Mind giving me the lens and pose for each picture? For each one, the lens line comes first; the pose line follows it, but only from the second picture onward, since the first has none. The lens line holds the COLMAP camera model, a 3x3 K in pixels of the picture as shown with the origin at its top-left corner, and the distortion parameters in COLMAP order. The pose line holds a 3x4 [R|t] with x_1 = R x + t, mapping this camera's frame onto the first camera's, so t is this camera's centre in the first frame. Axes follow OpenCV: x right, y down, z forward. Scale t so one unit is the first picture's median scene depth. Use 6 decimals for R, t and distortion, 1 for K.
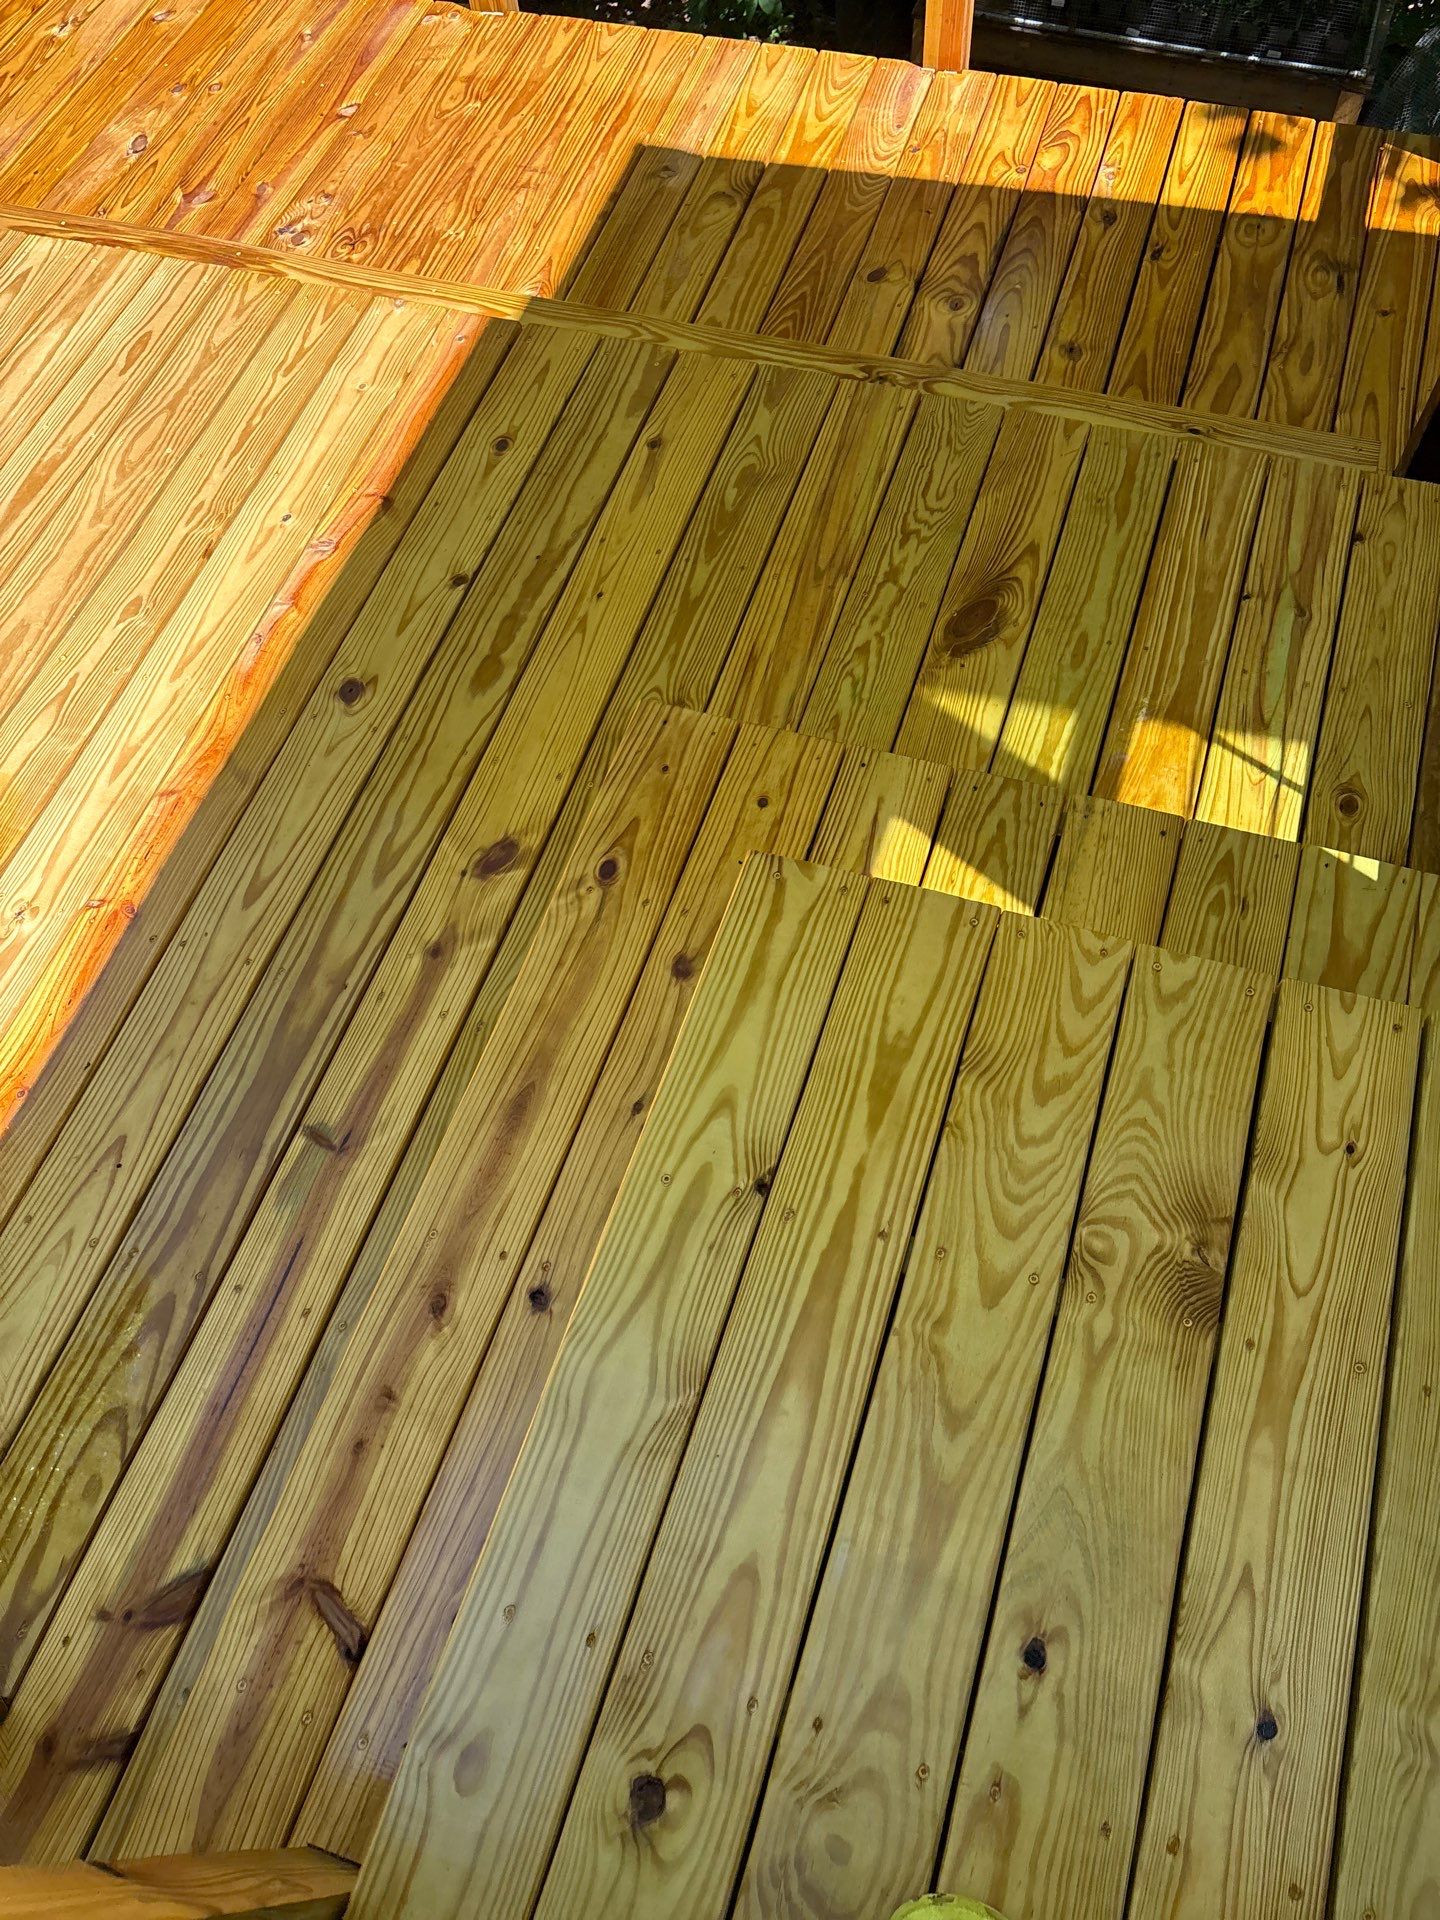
lens RADIAL K [[1487.4, 0, 730.2], [0, 1487.4, 944.7], [0, 0, 1]] dist [0.093657, -0.132433]
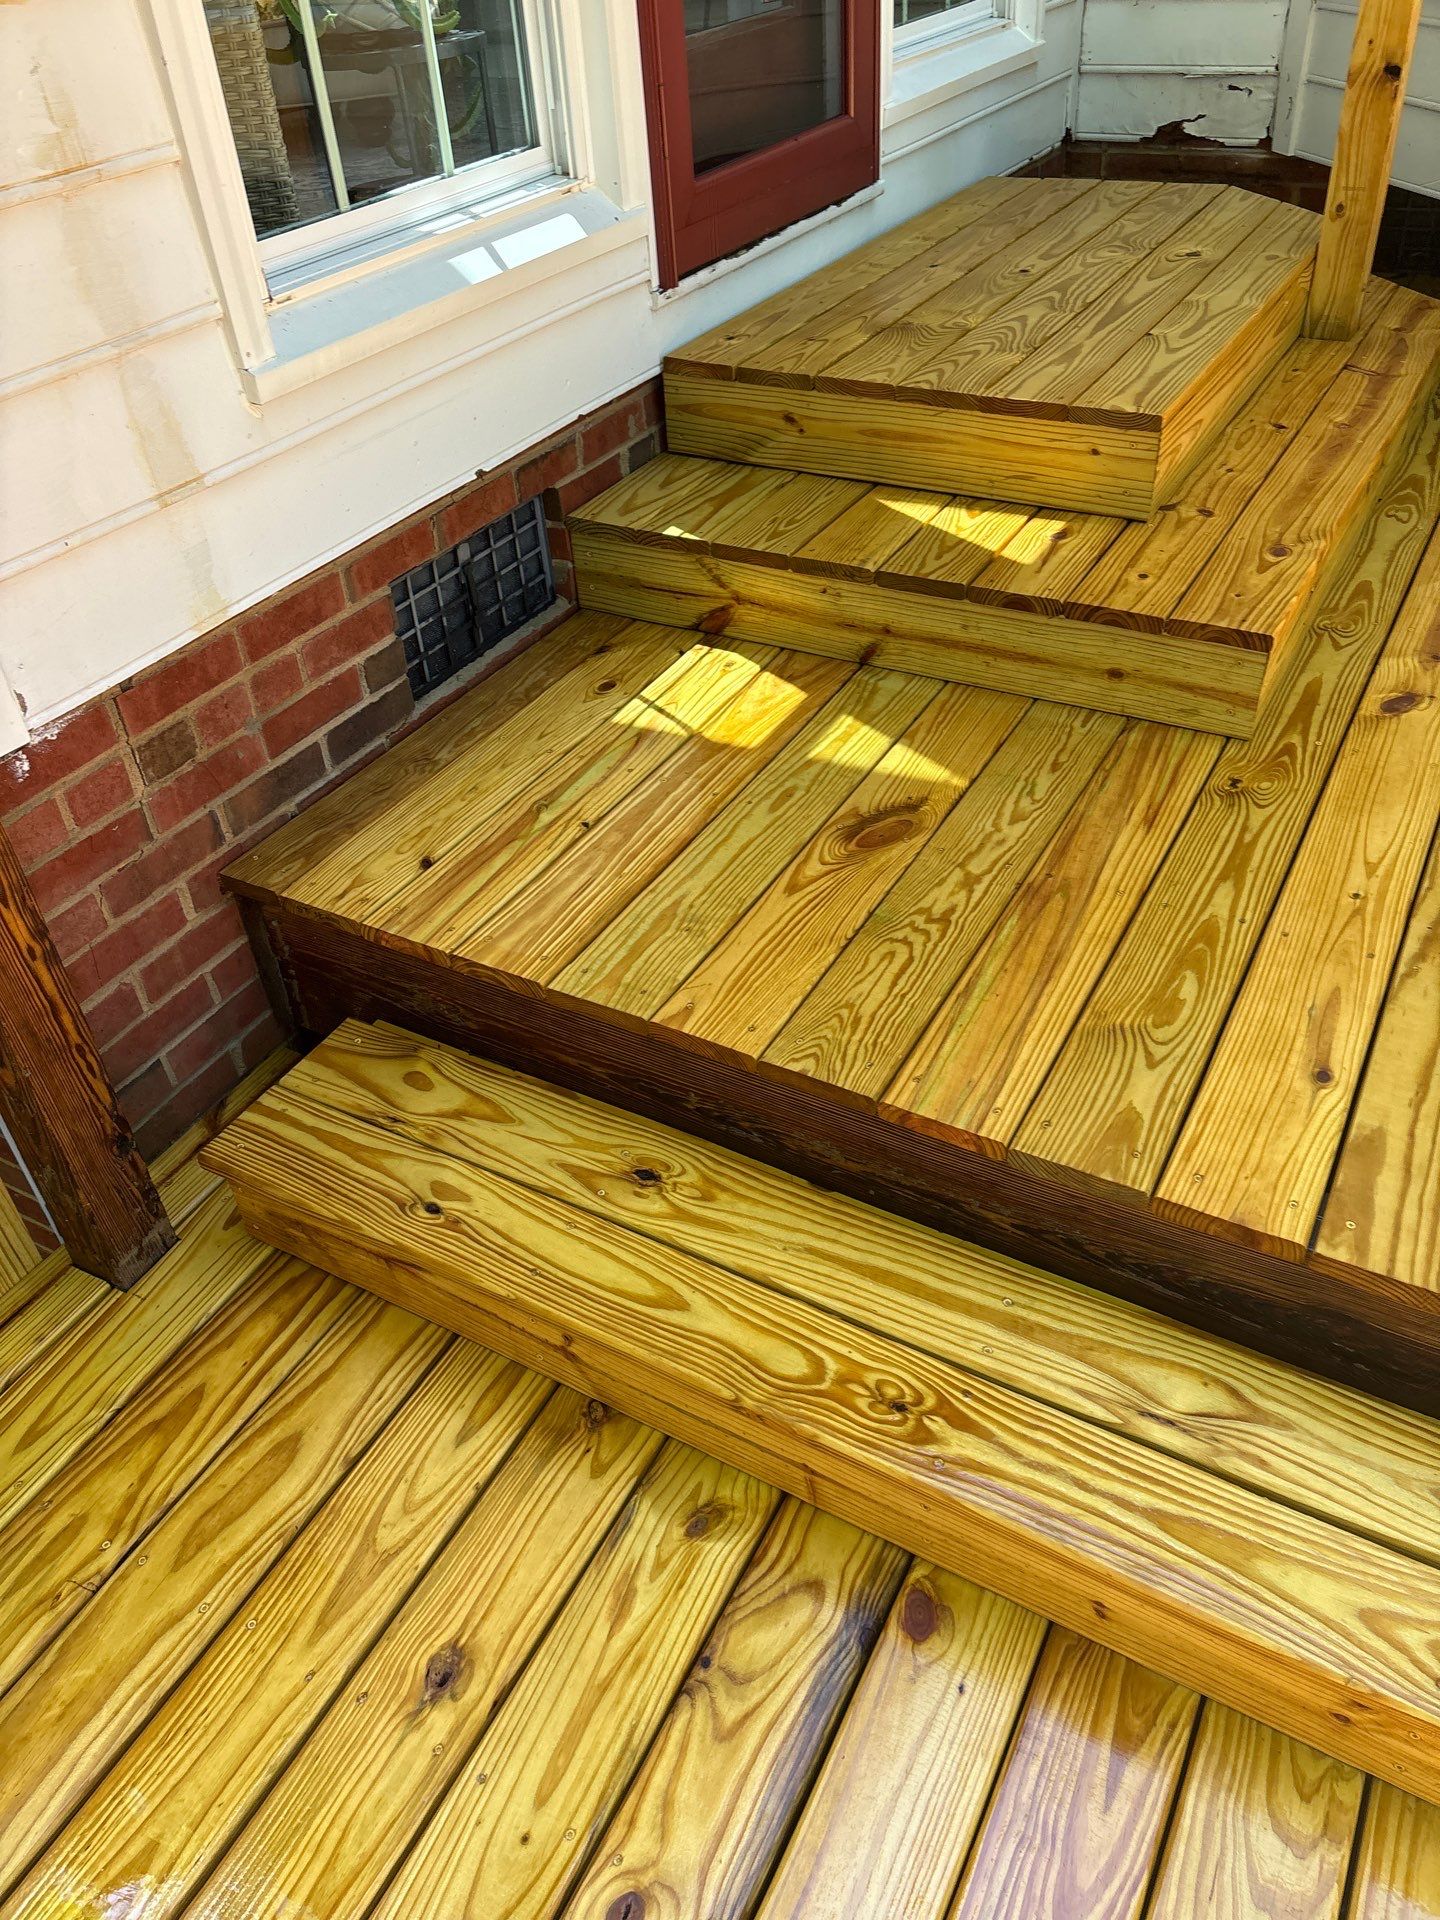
lens RADIAL K [[1497.2, 0, 720.0], [0, 1497.2, 960.0], [0, 0, 1]] dist [0.048527, -0.047593]
pose [[-0.975460, -0.031225, 0.217950, 0.066780], [0.220069, -0.107497, 0.969543, -1.135140], [-0.006845, 0.993715, 0.111730, 1.014496]]
